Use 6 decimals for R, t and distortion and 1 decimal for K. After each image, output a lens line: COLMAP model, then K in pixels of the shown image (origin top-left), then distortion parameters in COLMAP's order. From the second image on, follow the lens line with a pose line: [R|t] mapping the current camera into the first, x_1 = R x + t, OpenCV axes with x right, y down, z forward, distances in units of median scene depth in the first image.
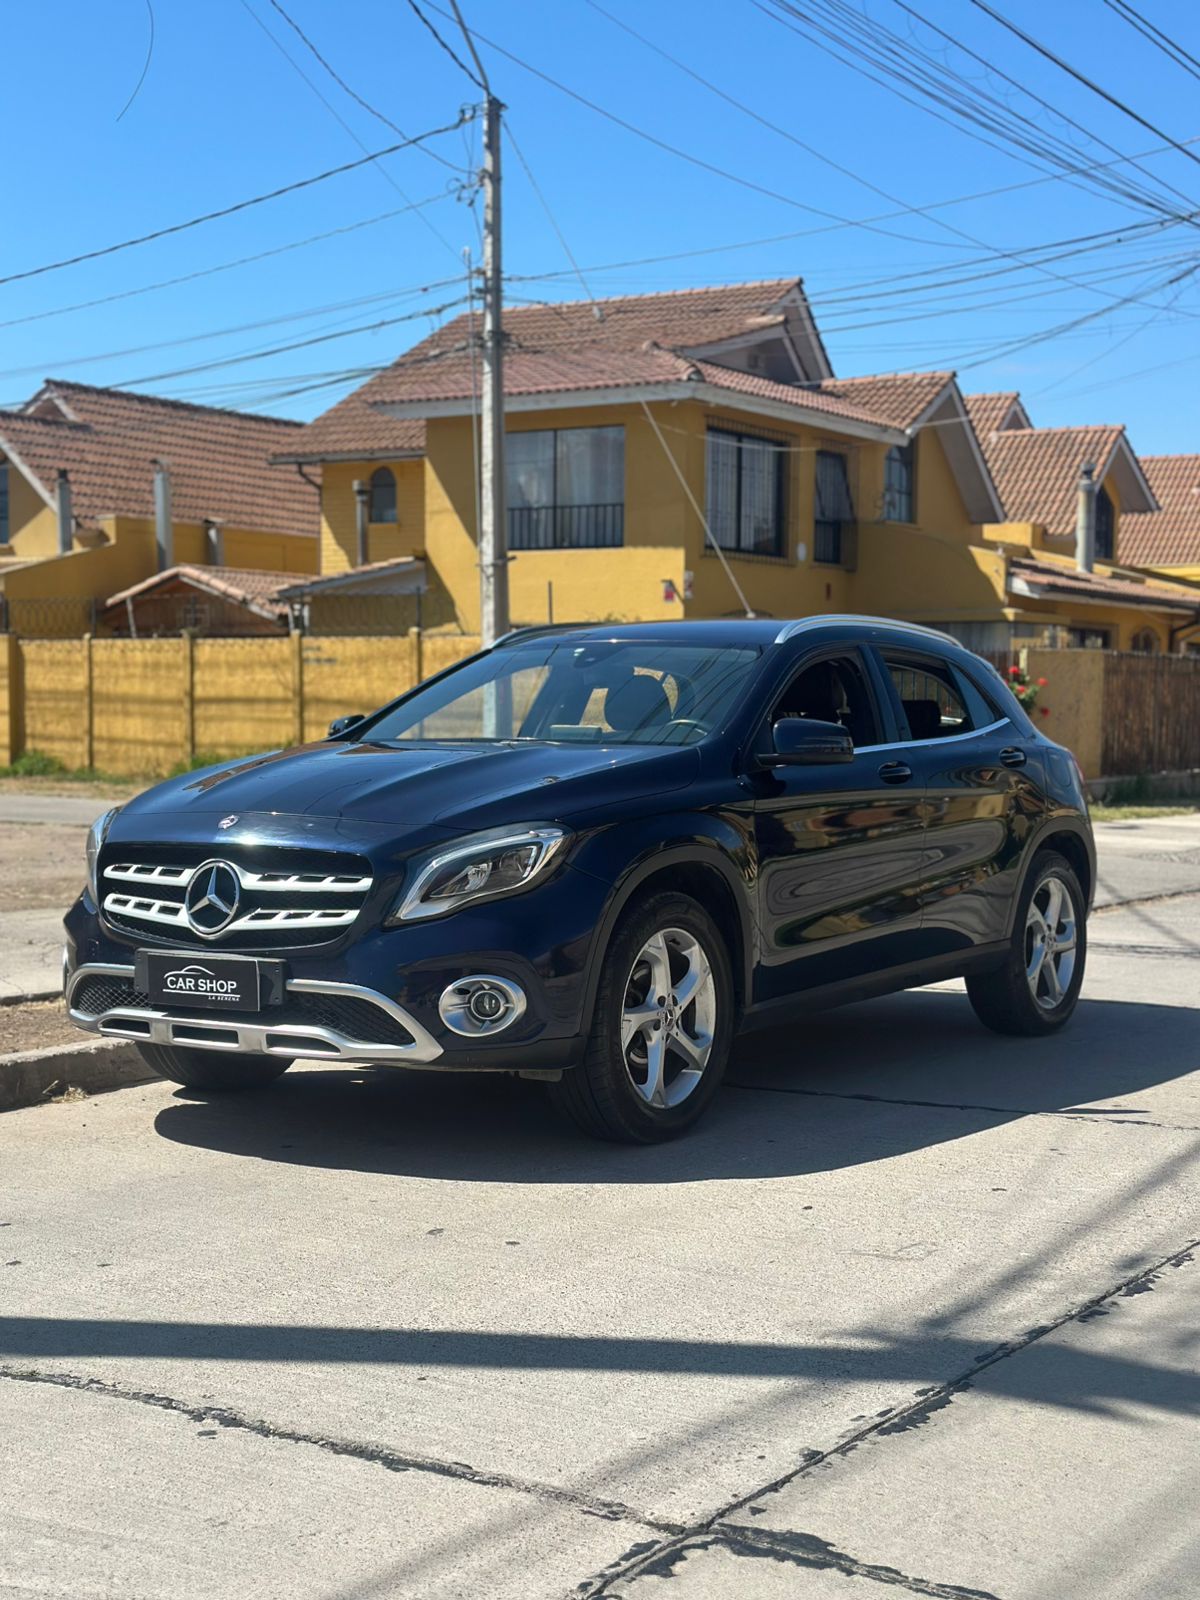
lens RADIAL K [[2248.8, 0, 601.3], [0, 2248.8, 805.4], [0, 0, 1]] dist [0.119110, 0.000000]
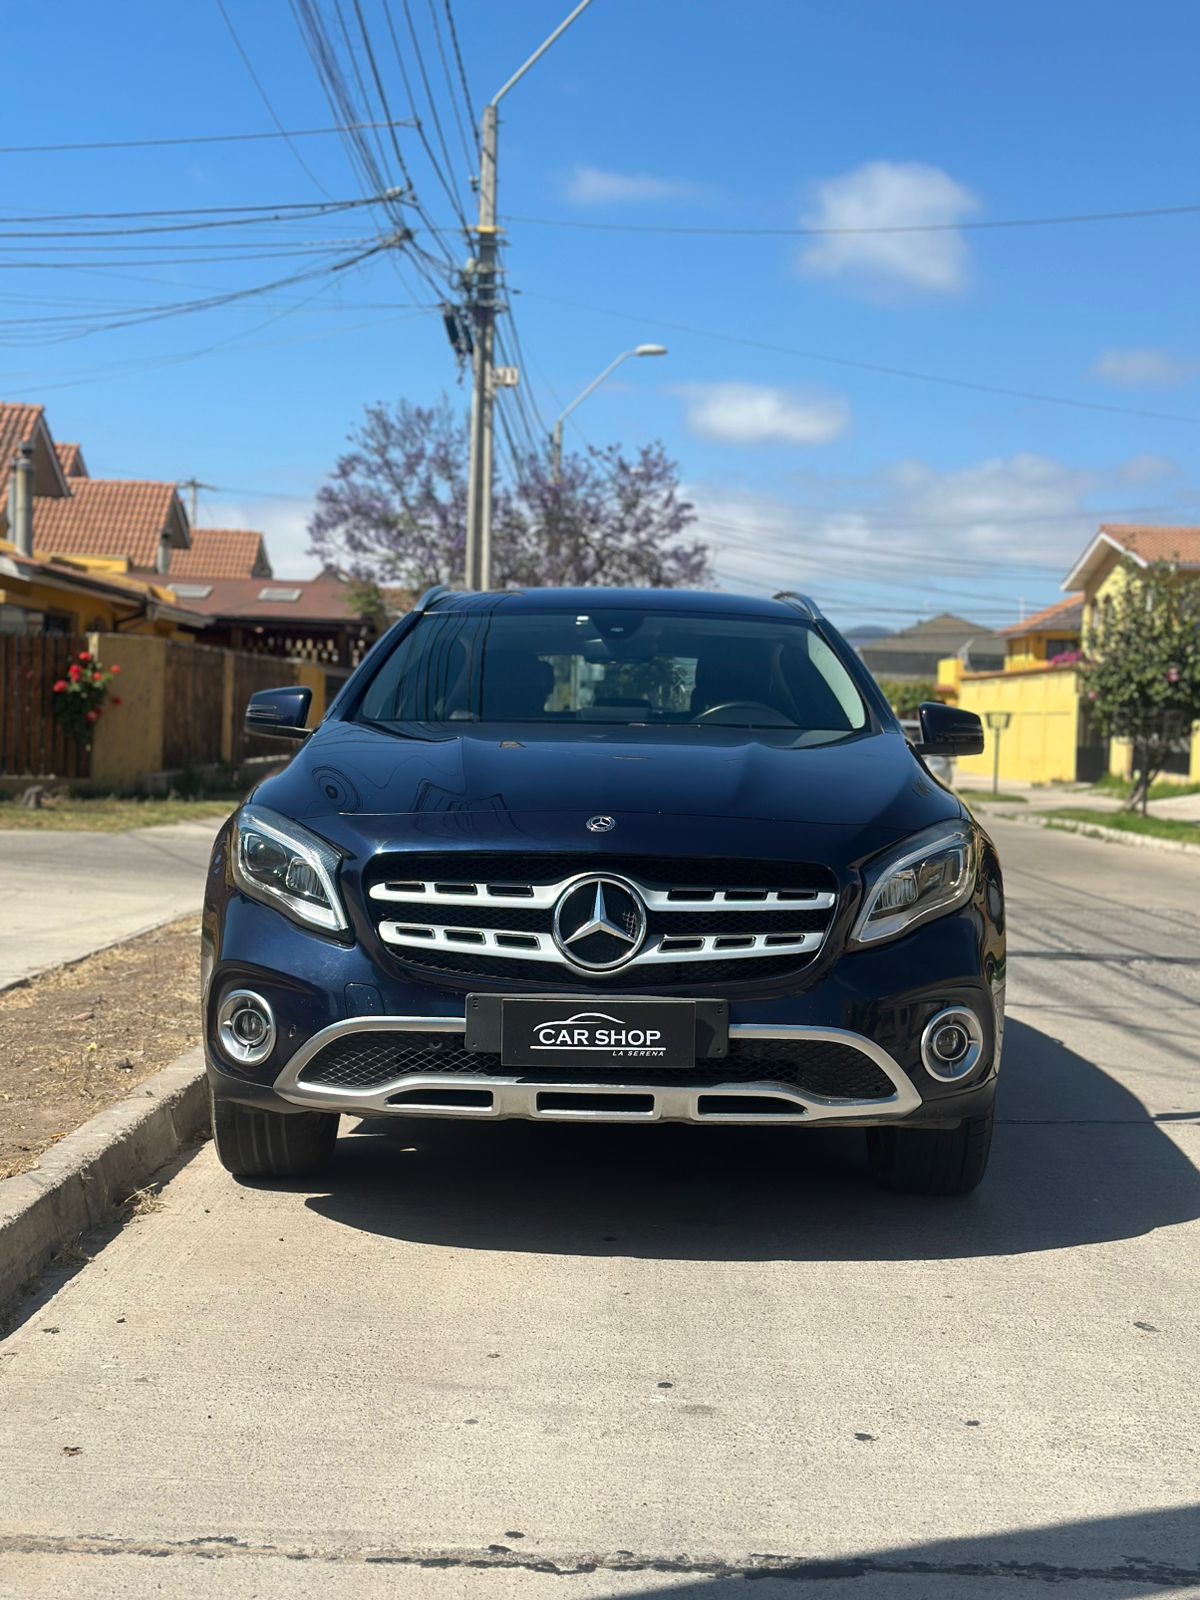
lens RADIAL K [[2248.8, 0, 601.4], [0, 2248.8, 802.3], [0, 0, 1]] dist [0.119110, 0.000000]
pose [[0.837252, -0.002574, 0.546812, -0.574387], [0.001939, 0.999997, 0.001739, -0.001280], [-0.546814, -0.000395, 0.837254, 0.353063]]
